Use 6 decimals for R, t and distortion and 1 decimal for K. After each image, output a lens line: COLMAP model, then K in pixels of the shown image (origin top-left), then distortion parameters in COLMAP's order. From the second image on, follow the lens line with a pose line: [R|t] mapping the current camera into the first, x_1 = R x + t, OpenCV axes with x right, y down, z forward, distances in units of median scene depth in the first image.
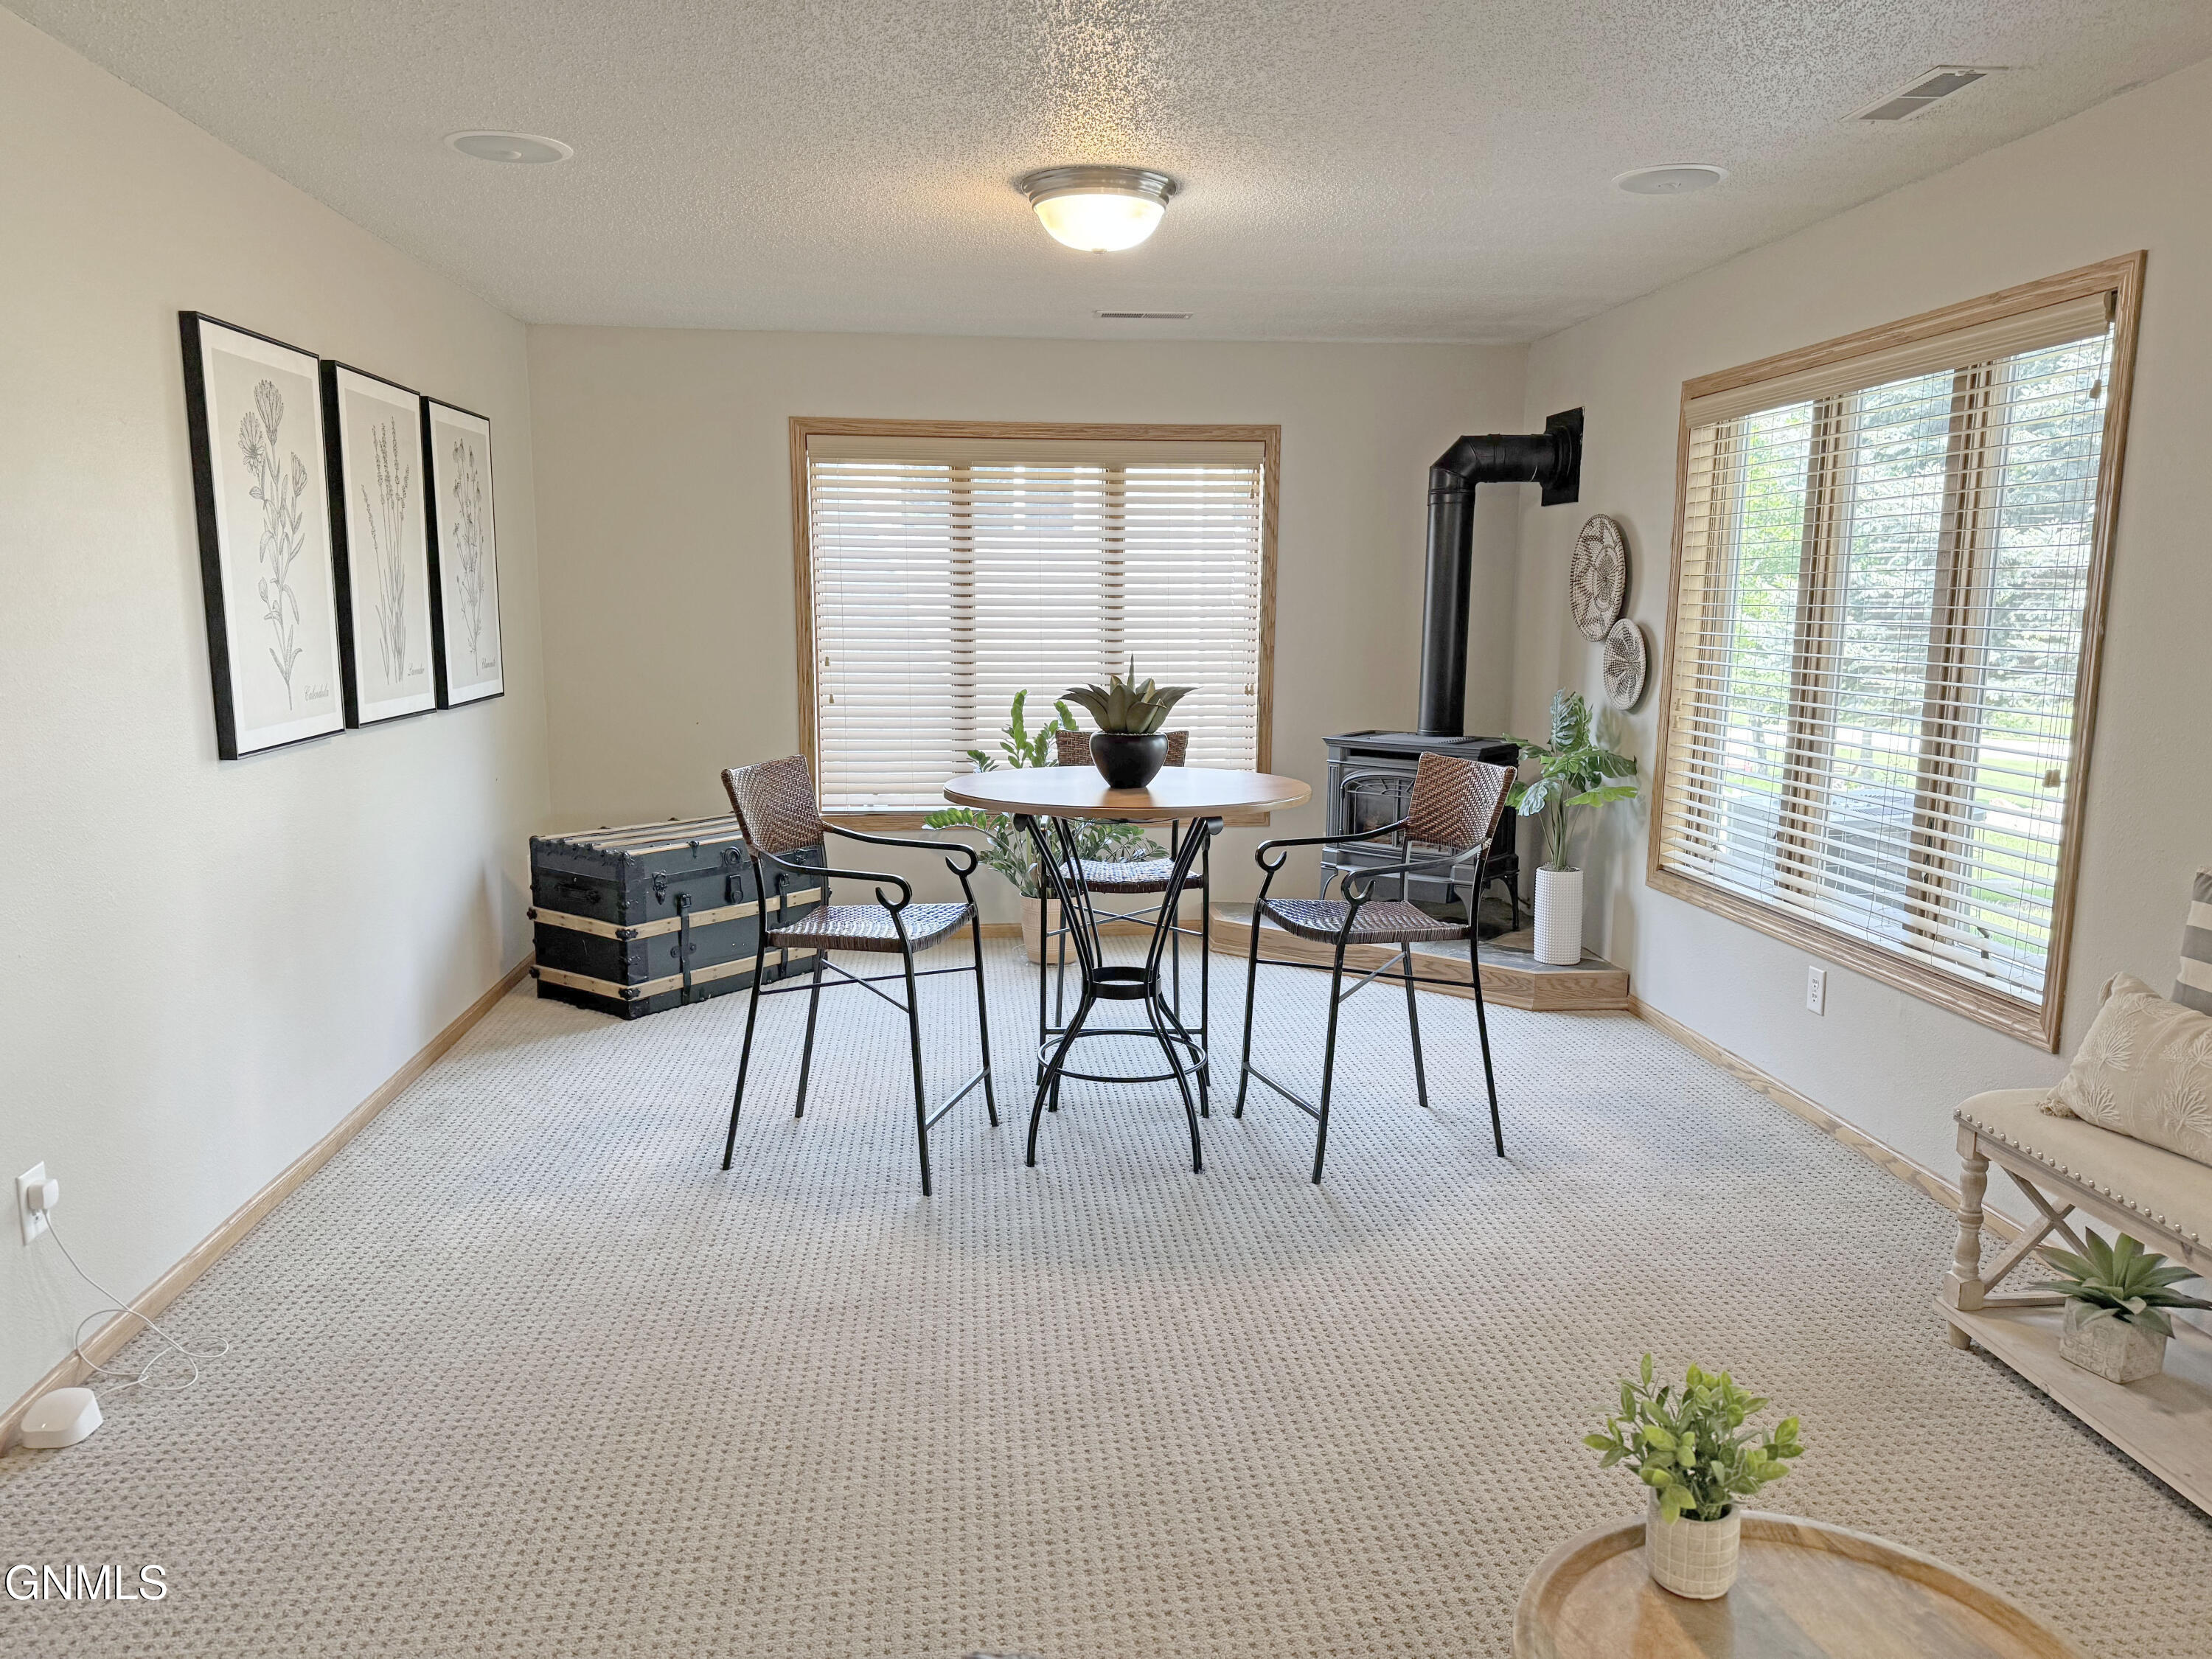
lens RADIAL K [[1524.7, 0, 1081.0], [0, 1524.7, 831.3], [0, 0, 1]] dist [0.153683, -0.228137]
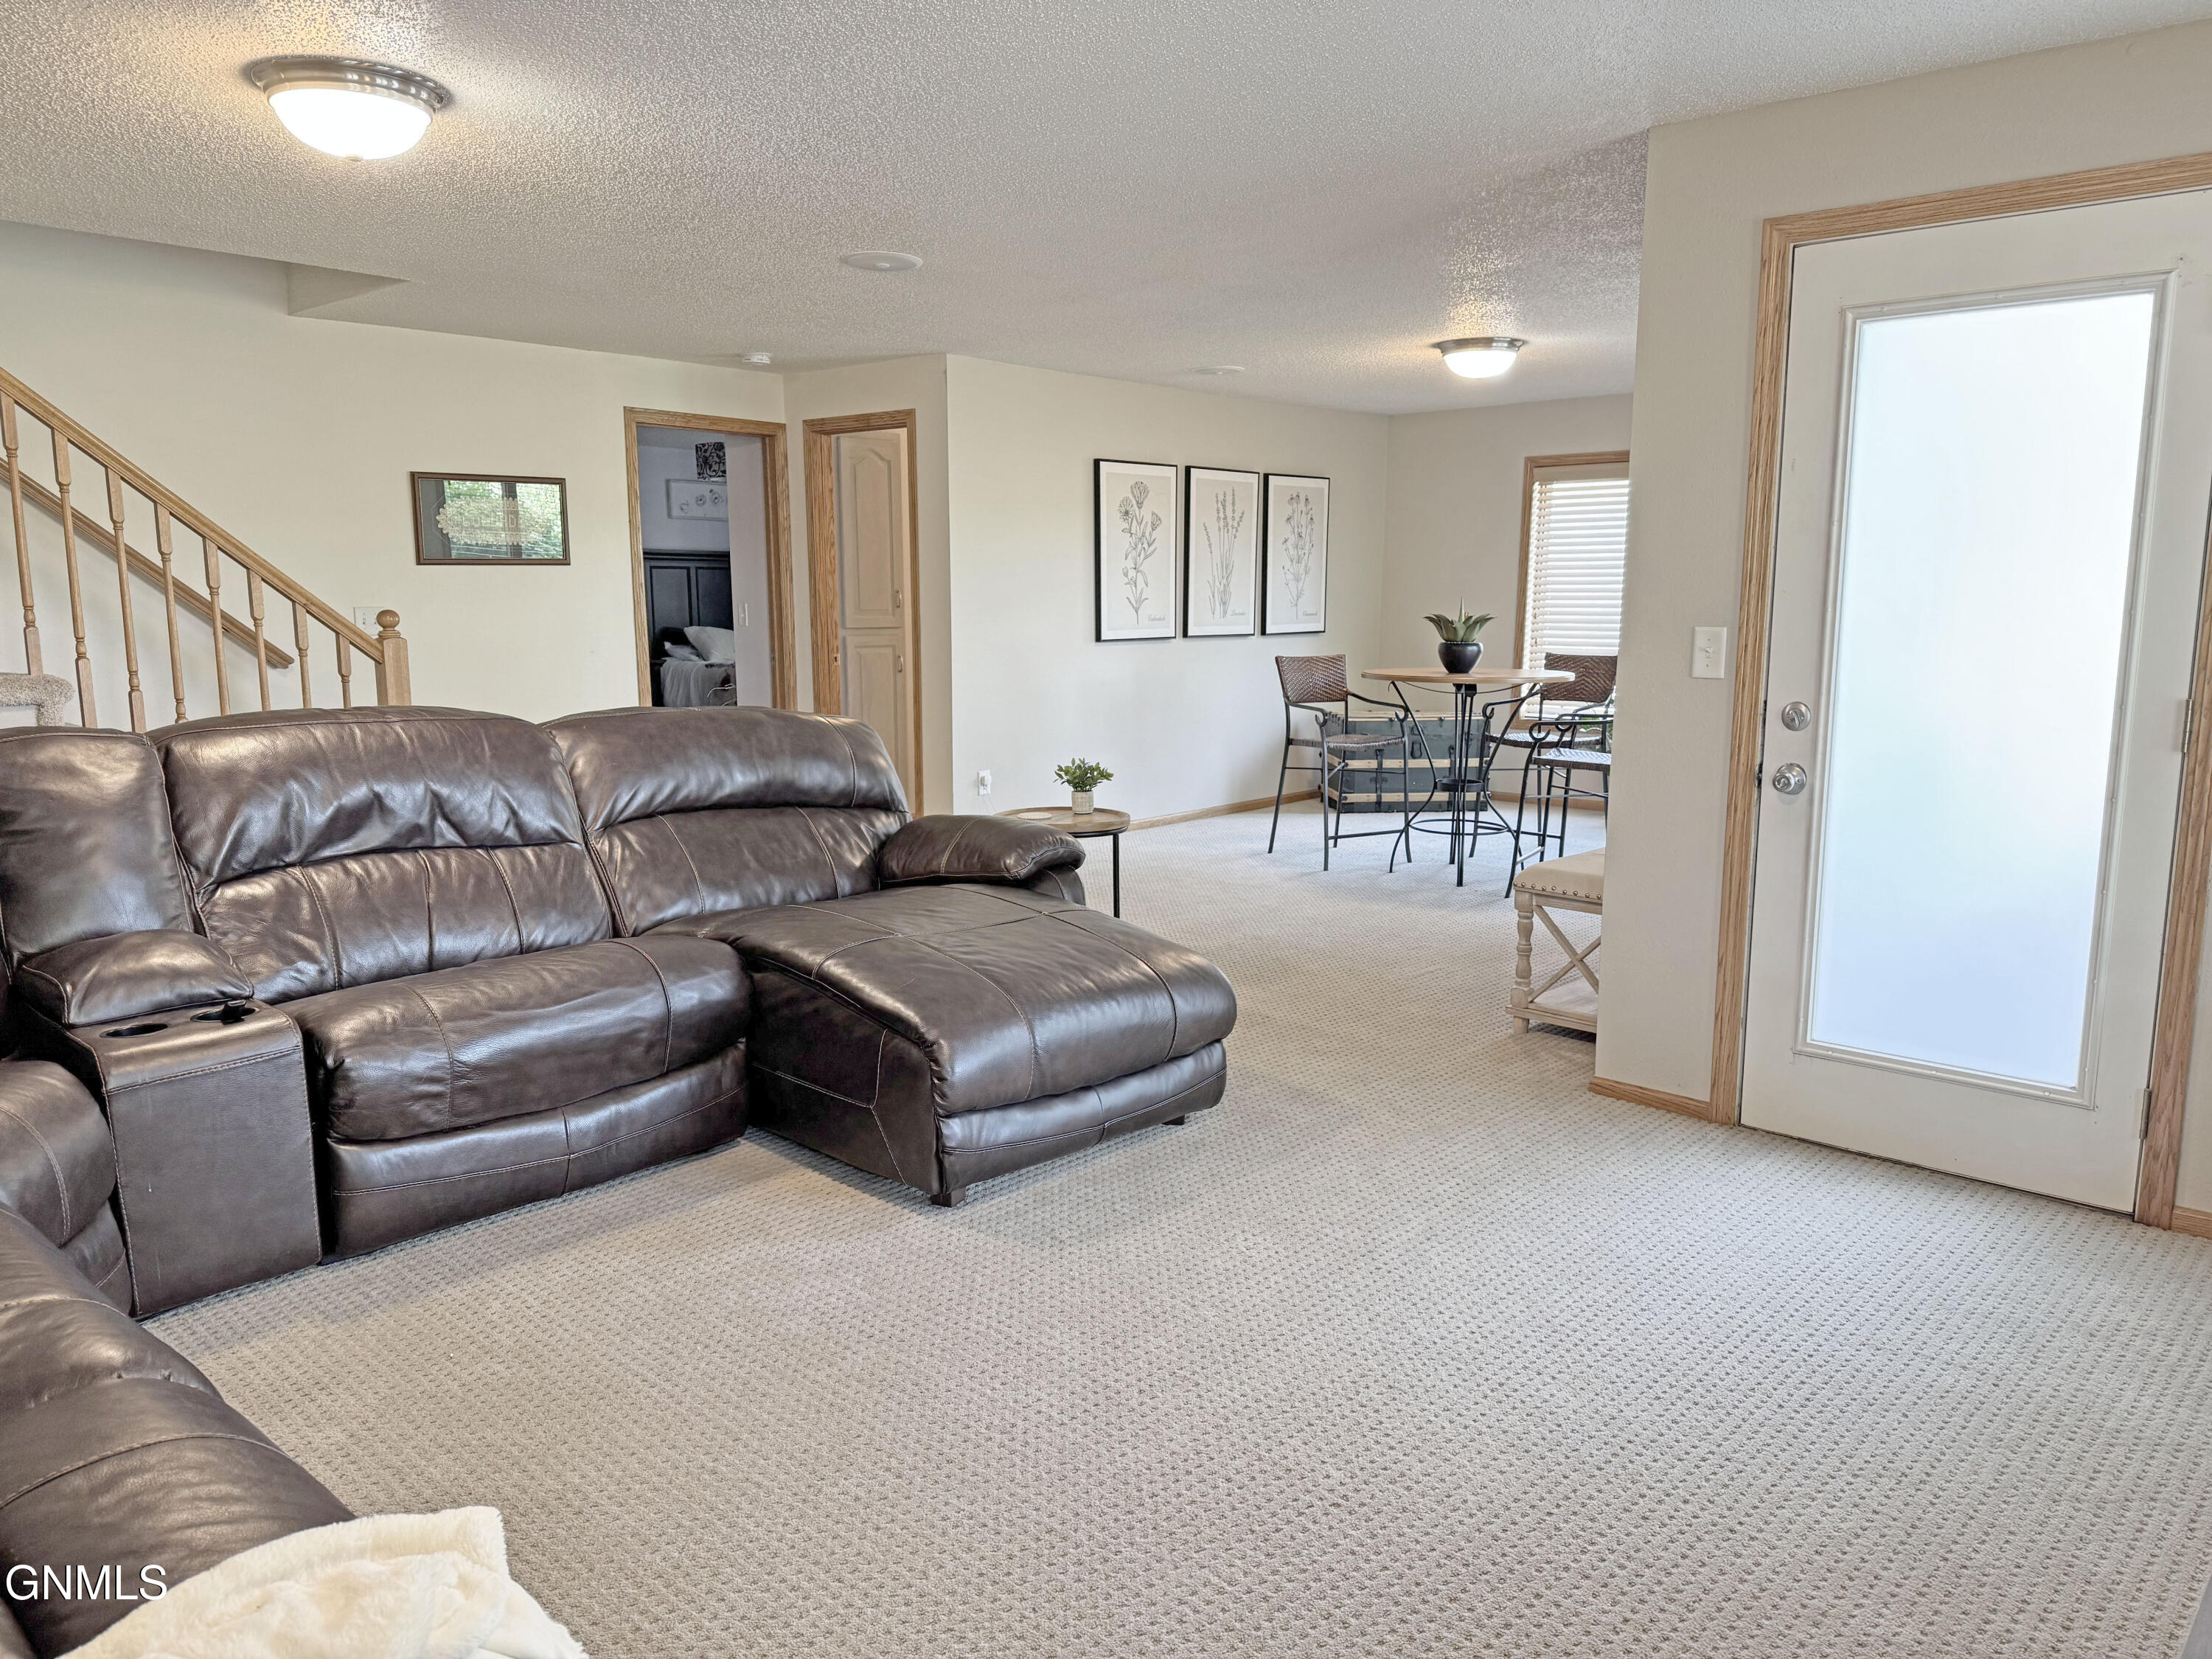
lens RADIAL K [[1558.8, 0, 1106.0], [0, 1558.8, 829.5], [0, 0, 1]] dist [0.182780, -0.250559]
pose [[0.672543, 0.111275, -0.731645, 0.834444], [-0.111918, 0.992554, 0.048078, 0.082646], [0.731547, 0.049549, 0.679988, -0.416175]]
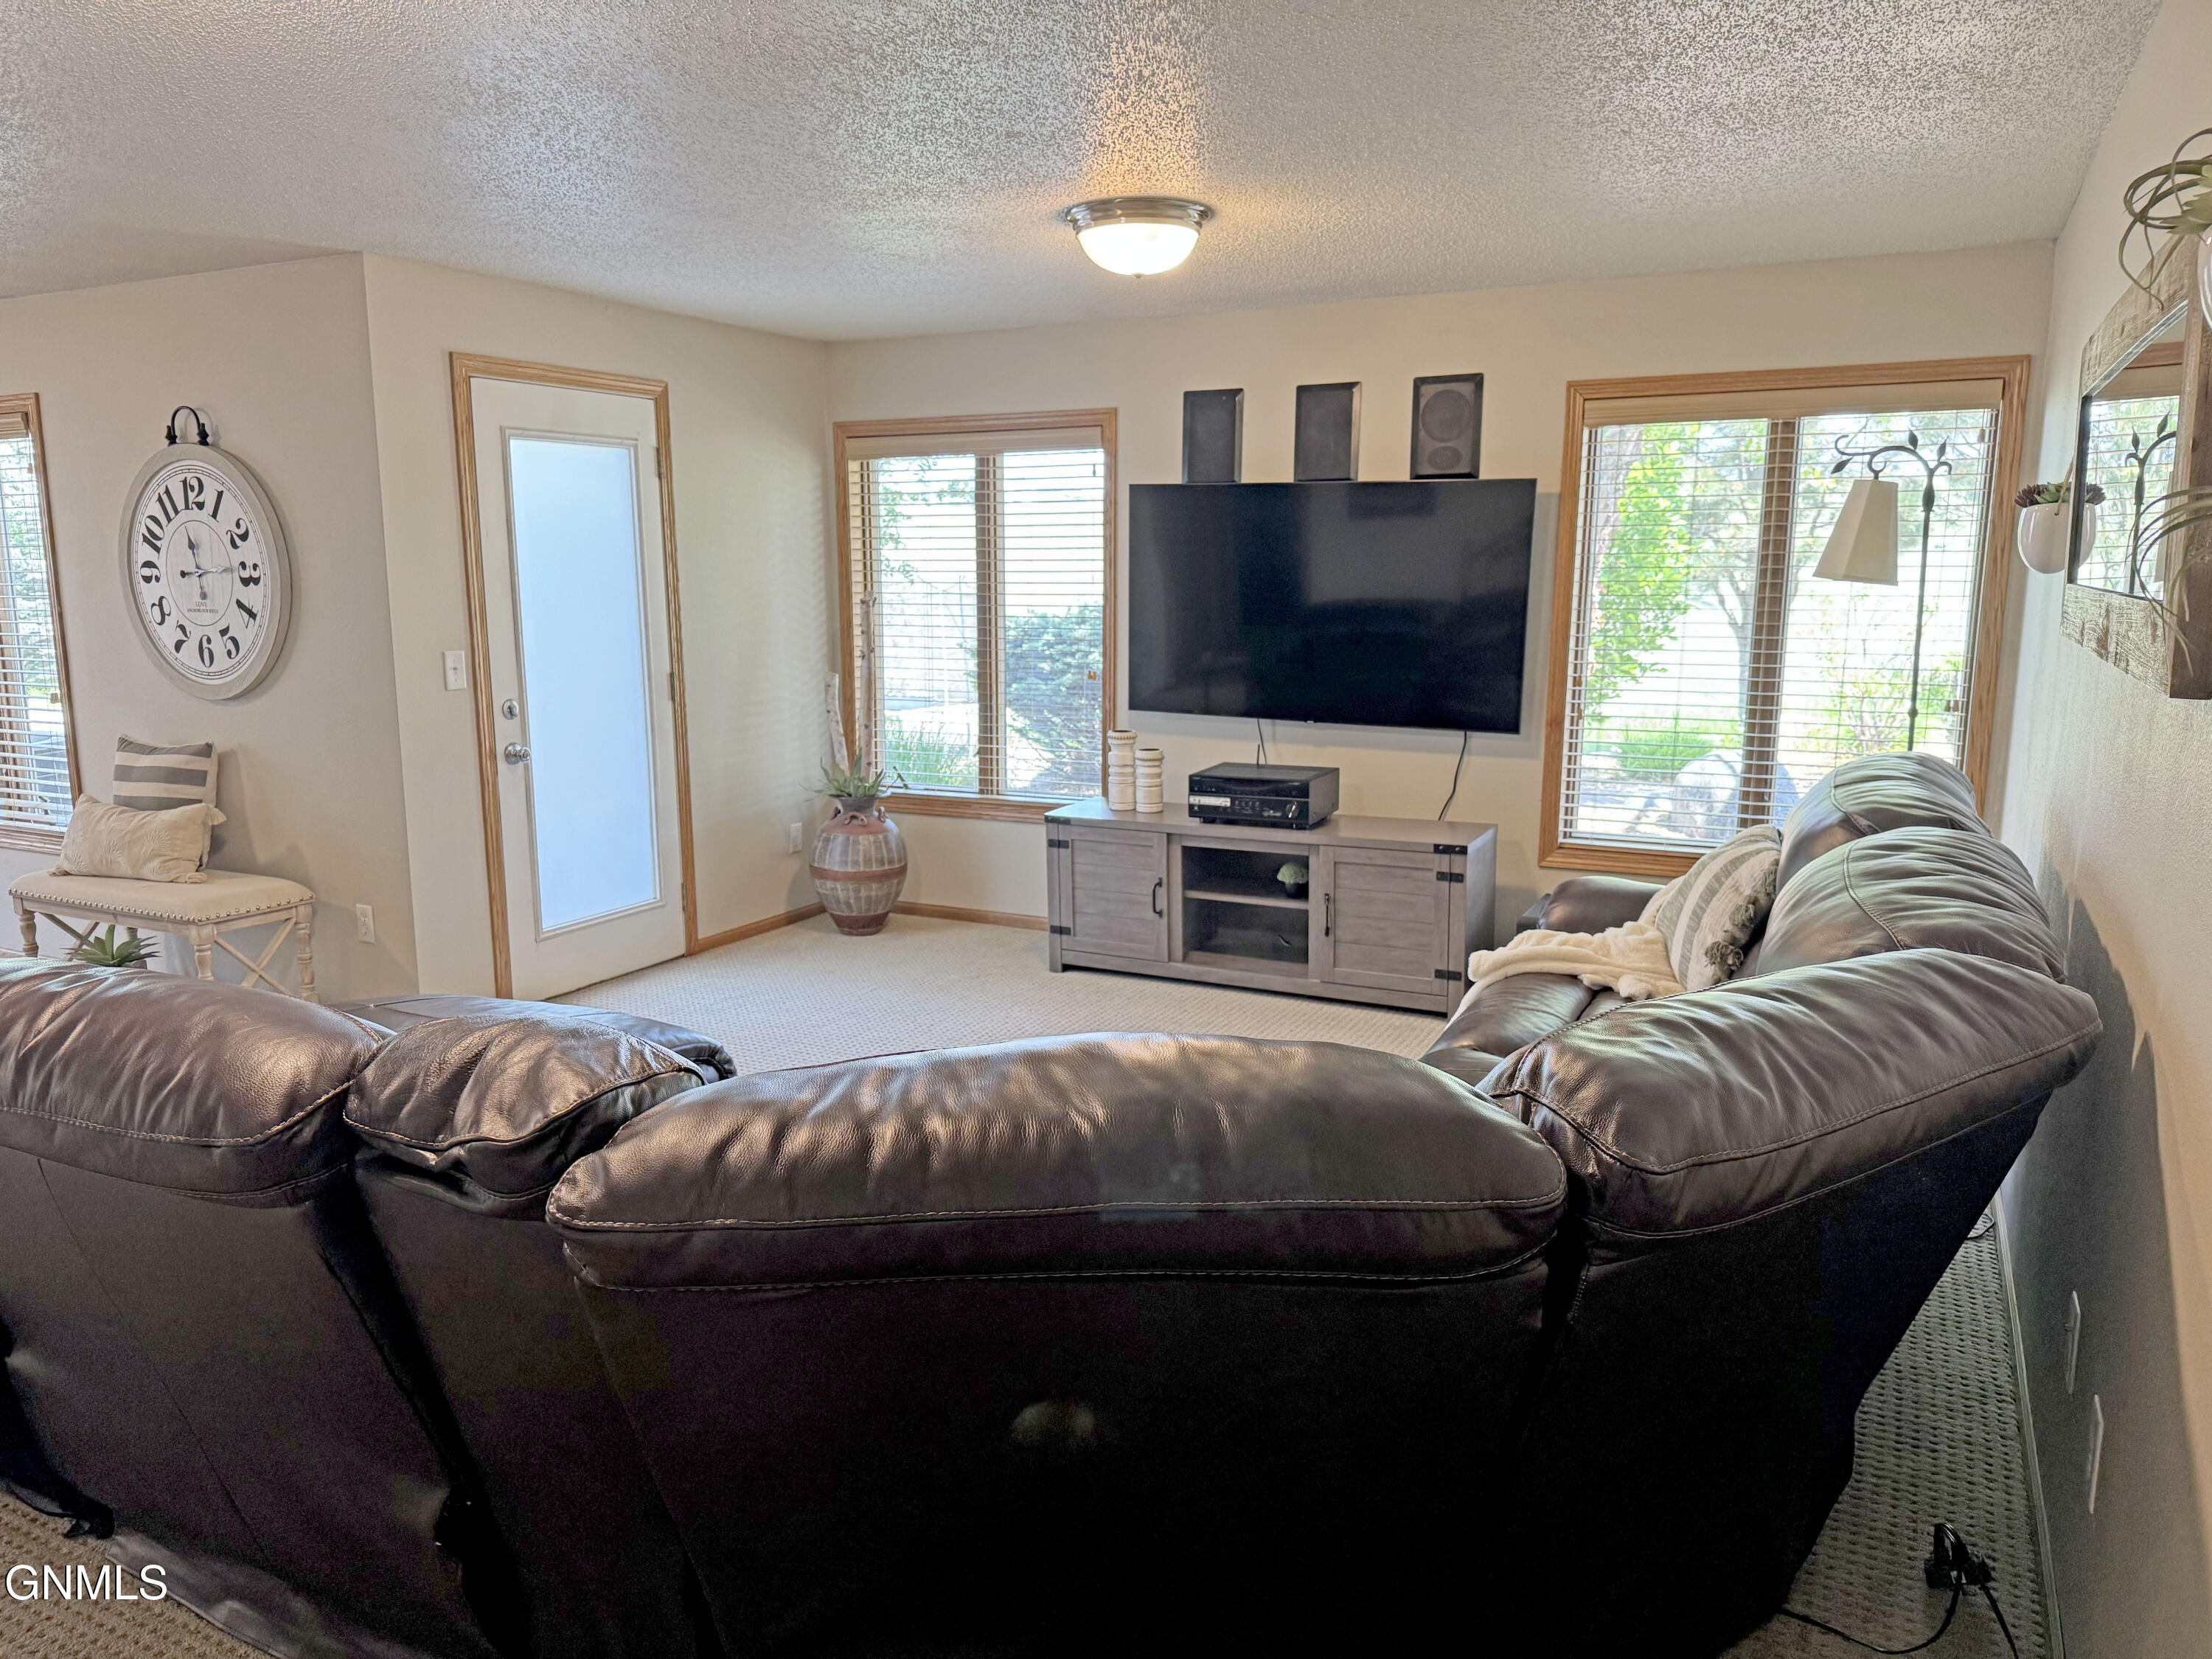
lens RADIAL K [[1559.0, 0, 1100.7], [0, 1559.0, 881.8], [0, 0, 1]] dist [0.064619, -0.089157]
pose [[0.547629, -0.168801, 0.819517, -0.123080], [0.131720, 0.984618, 0.114788, 0.074838], [-0.826288, 0.045085, 0.561440, -0.575365]]
